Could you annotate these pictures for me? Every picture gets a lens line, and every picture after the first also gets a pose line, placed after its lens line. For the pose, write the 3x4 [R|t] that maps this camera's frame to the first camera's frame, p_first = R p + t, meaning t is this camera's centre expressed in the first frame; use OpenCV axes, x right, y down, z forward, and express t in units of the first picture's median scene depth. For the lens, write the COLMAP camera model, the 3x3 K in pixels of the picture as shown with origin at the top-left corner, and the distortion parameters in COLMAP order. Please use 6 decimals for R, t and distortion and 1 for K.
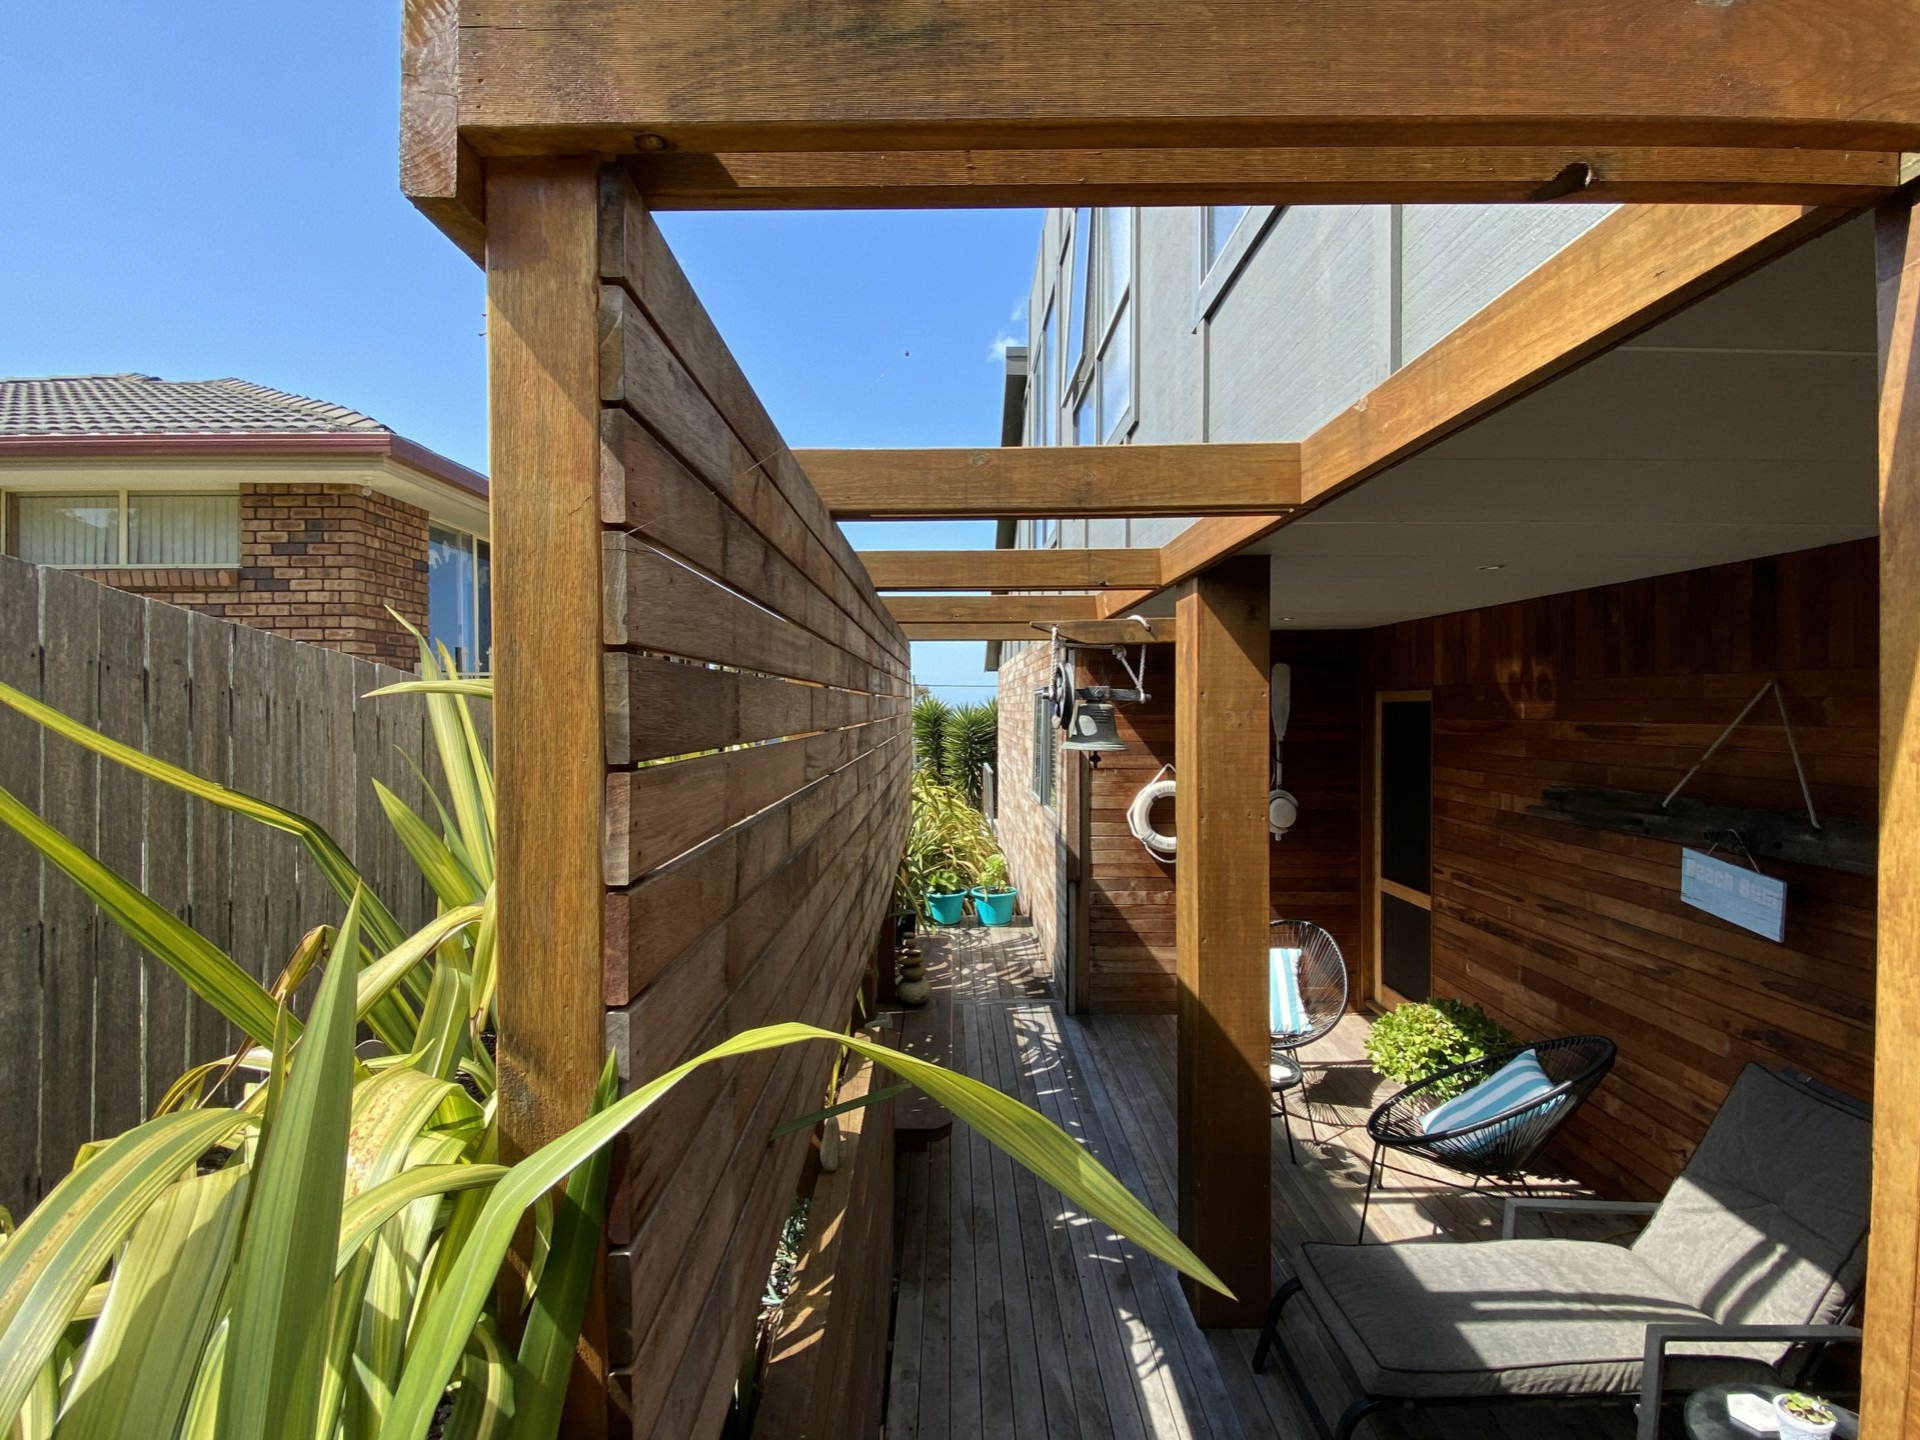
lens RADIAL K [[899.4, 0, 960.0], [0, 899.4, 715.5], [0, 0, 1]] dist [-0.000737, -0.000007]
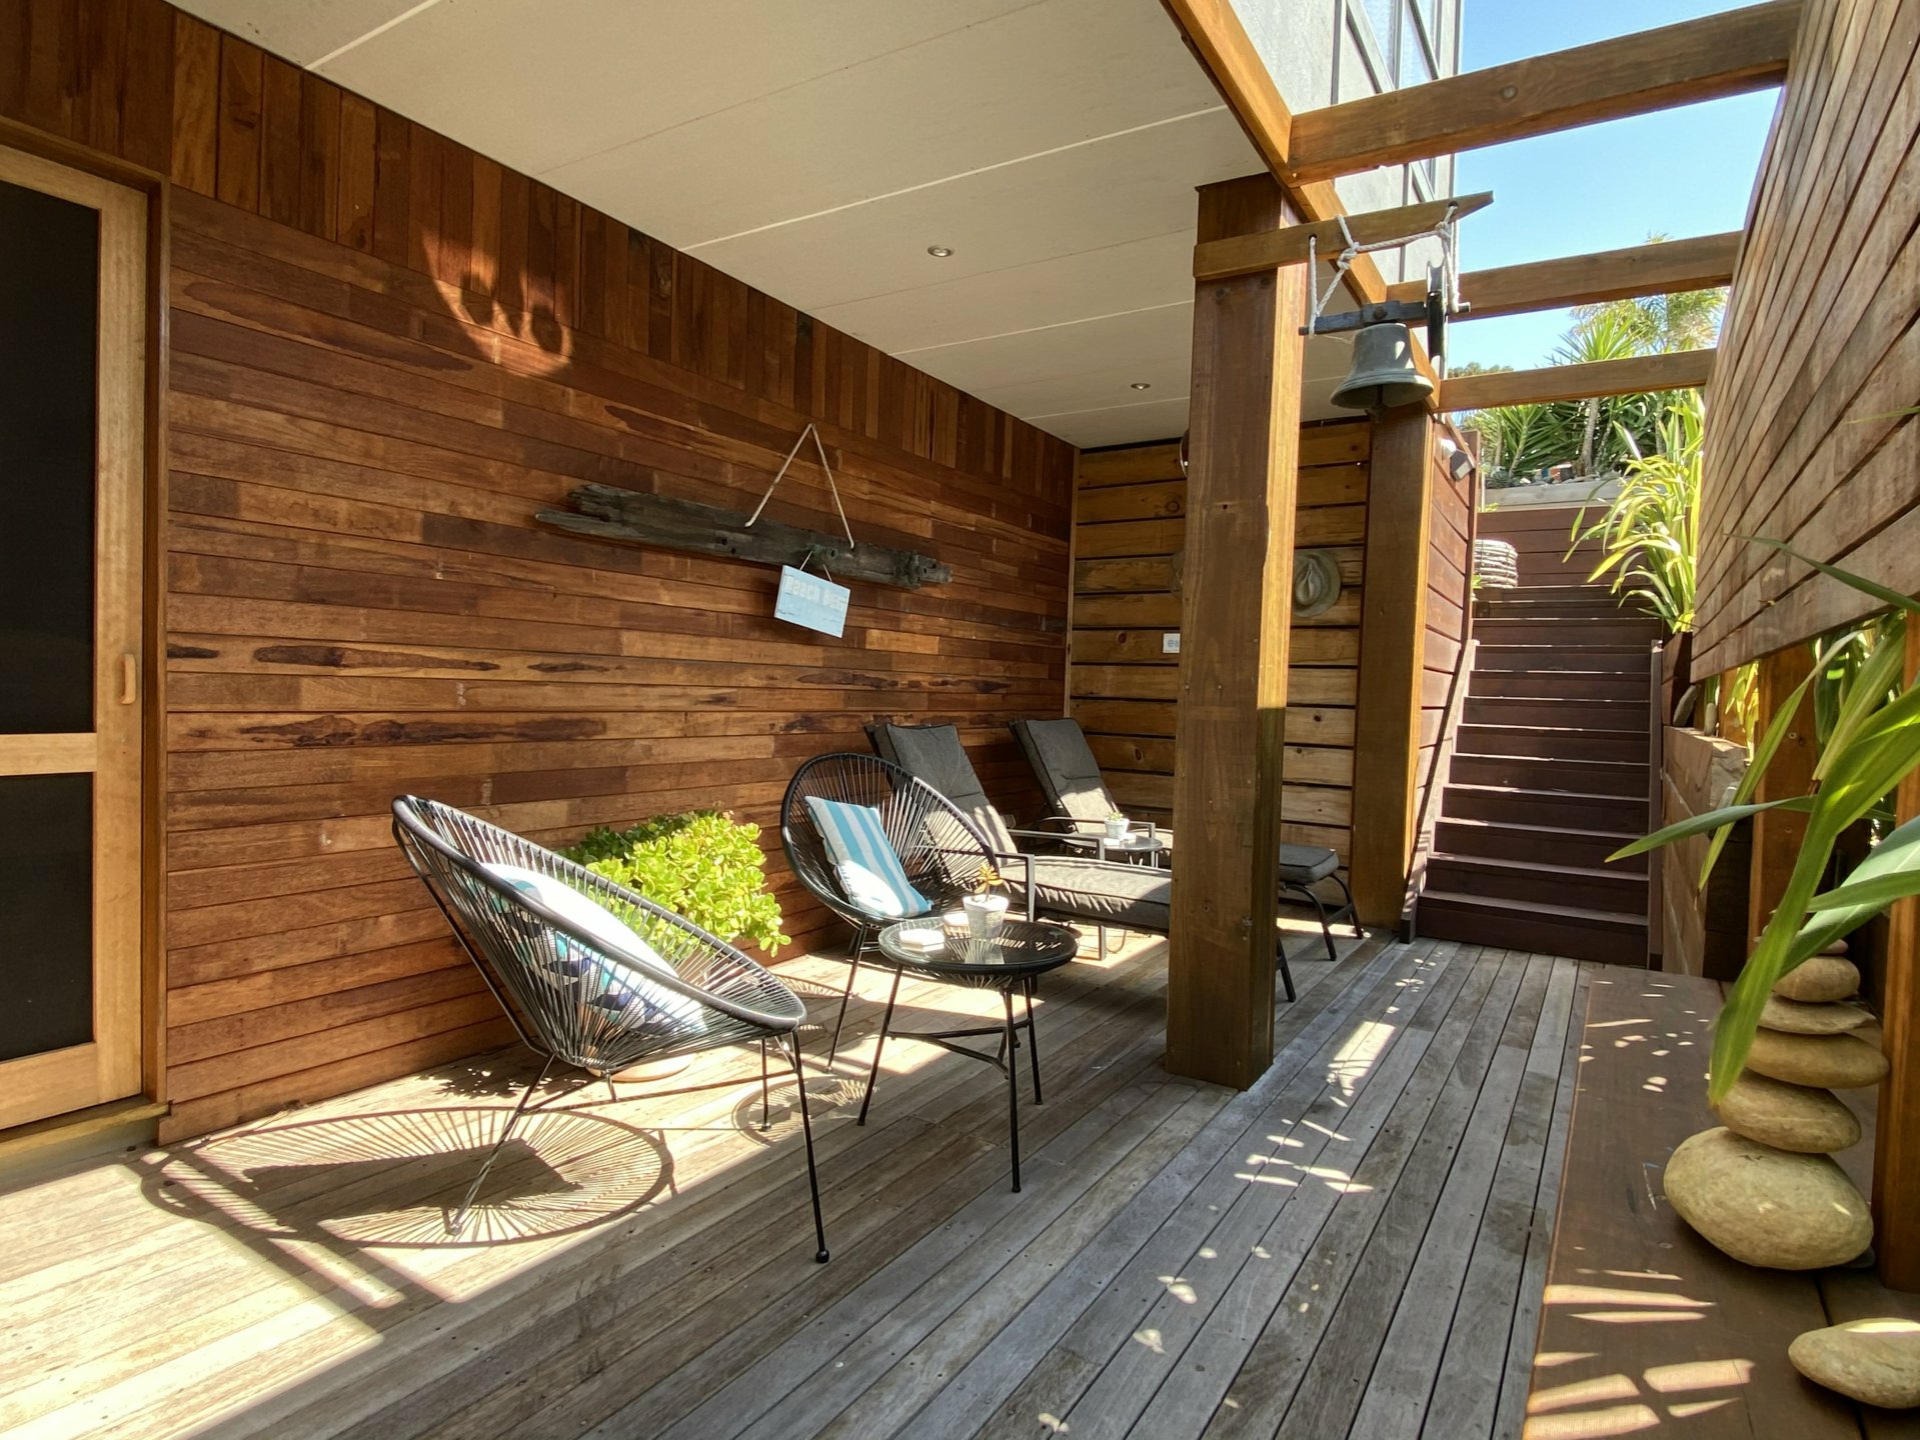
lens RADIAL K [[1021.5, 0, 951.5], [0, 1021.5, 727.3], [0, 0, 1]] dist [0.006639, 0.000064]
pose [[-0.833964, -0.048579, 0.549676, -0.015742], [-0.030927, 0.998667, 0.041337, 0.249866], [-0.550951, 0.017473, -0.834354, 1.686434]]
